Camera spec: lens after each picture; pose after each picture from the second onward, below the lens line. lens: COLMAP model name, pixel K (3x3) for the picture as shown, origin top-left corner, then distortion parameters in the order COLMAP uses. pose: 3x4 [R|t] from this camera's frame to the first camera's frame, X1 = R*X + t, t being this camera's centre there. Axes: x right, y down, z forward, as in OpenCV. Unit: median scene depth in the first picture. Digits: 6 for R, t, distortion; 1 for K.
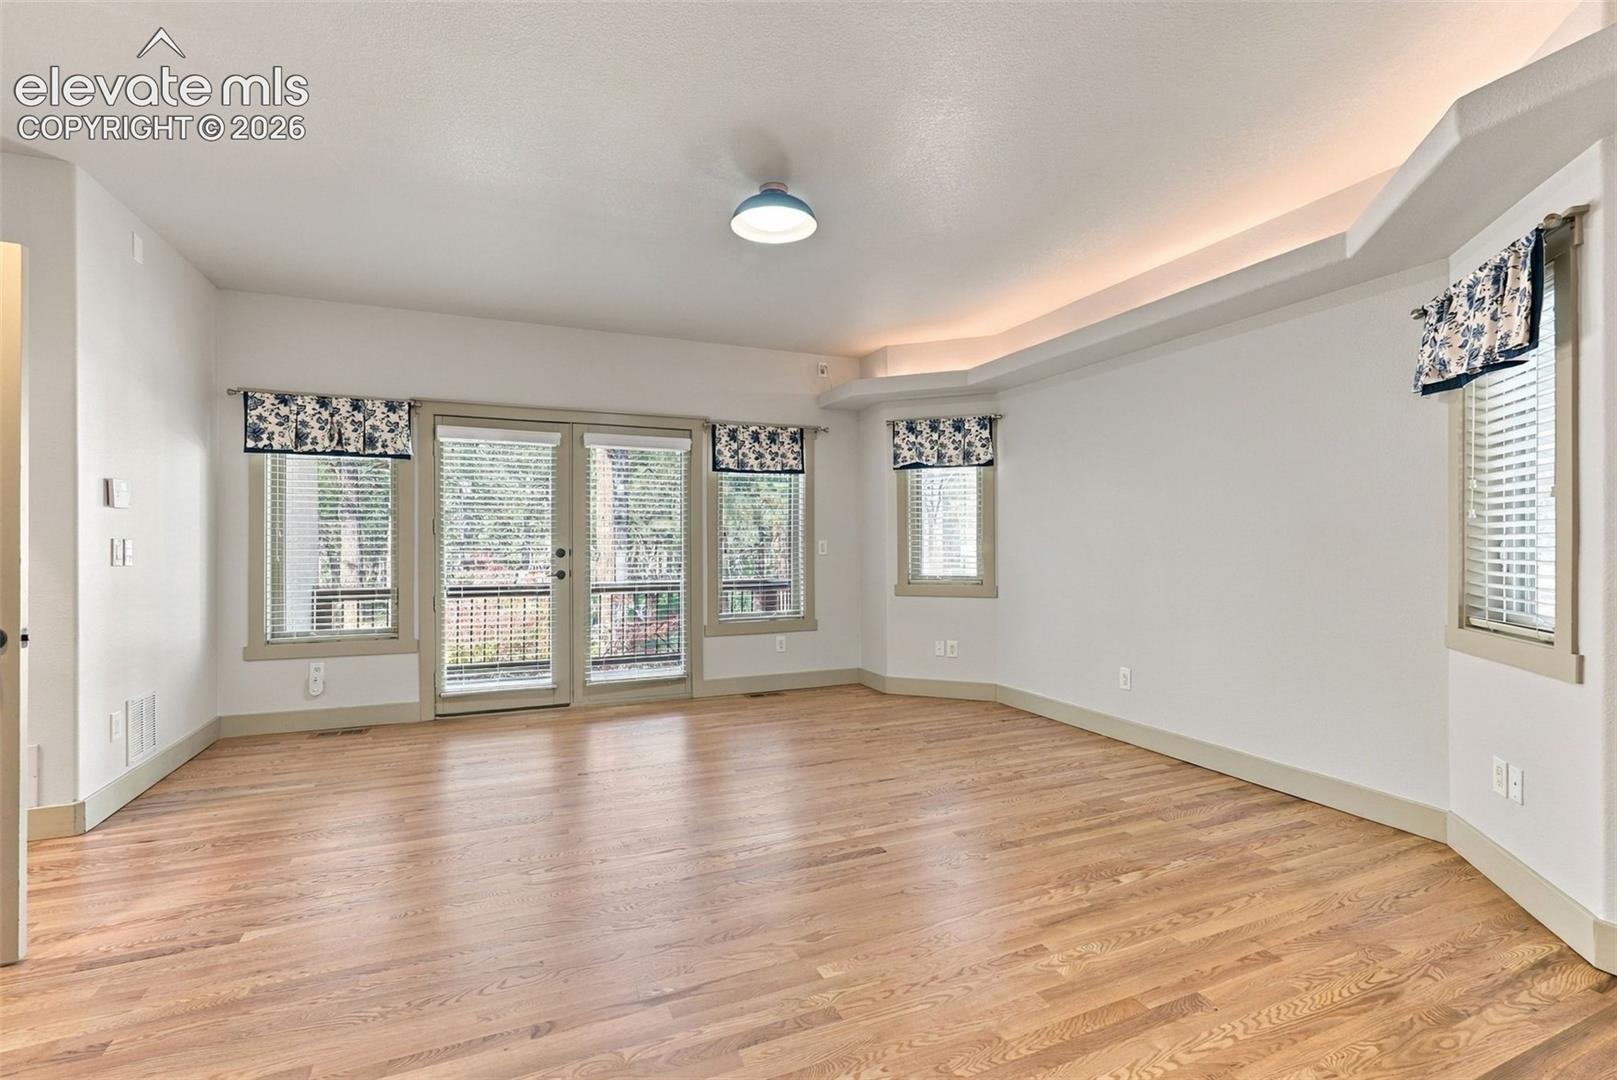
lens RADIAL K [[715.4, 0, 807.4], [0, 715.4, 546.1], [0, 0, 1]] dist [-0.008839, 0.002446]
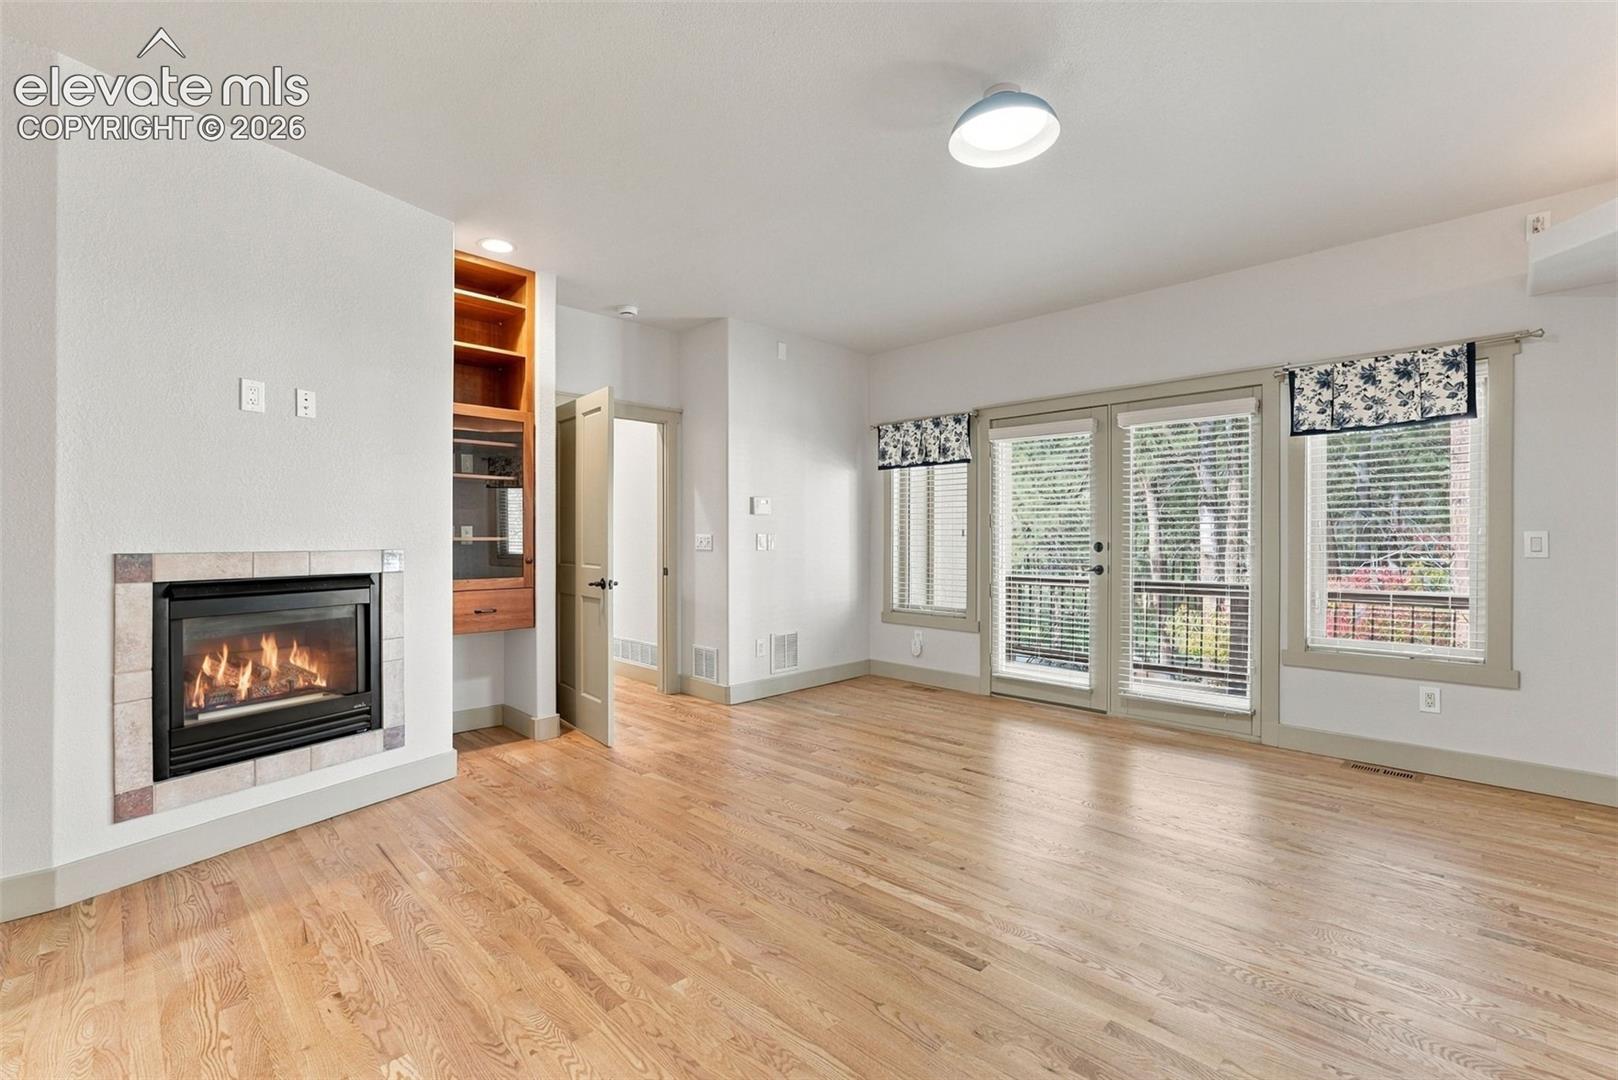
lens RADIAL K [[715.8, 0, 809.2], [0, 715.8, 535.4], [0, 0, 1]] dist [-0.008839, 0.002446]
pose [[0.374113, 0.001184, -0.927382, 0.400152], [-0.001653, 0.999998, 0.000610, -0.005203], [0.927382, 0.001305, 0.374114, 0.323291]]
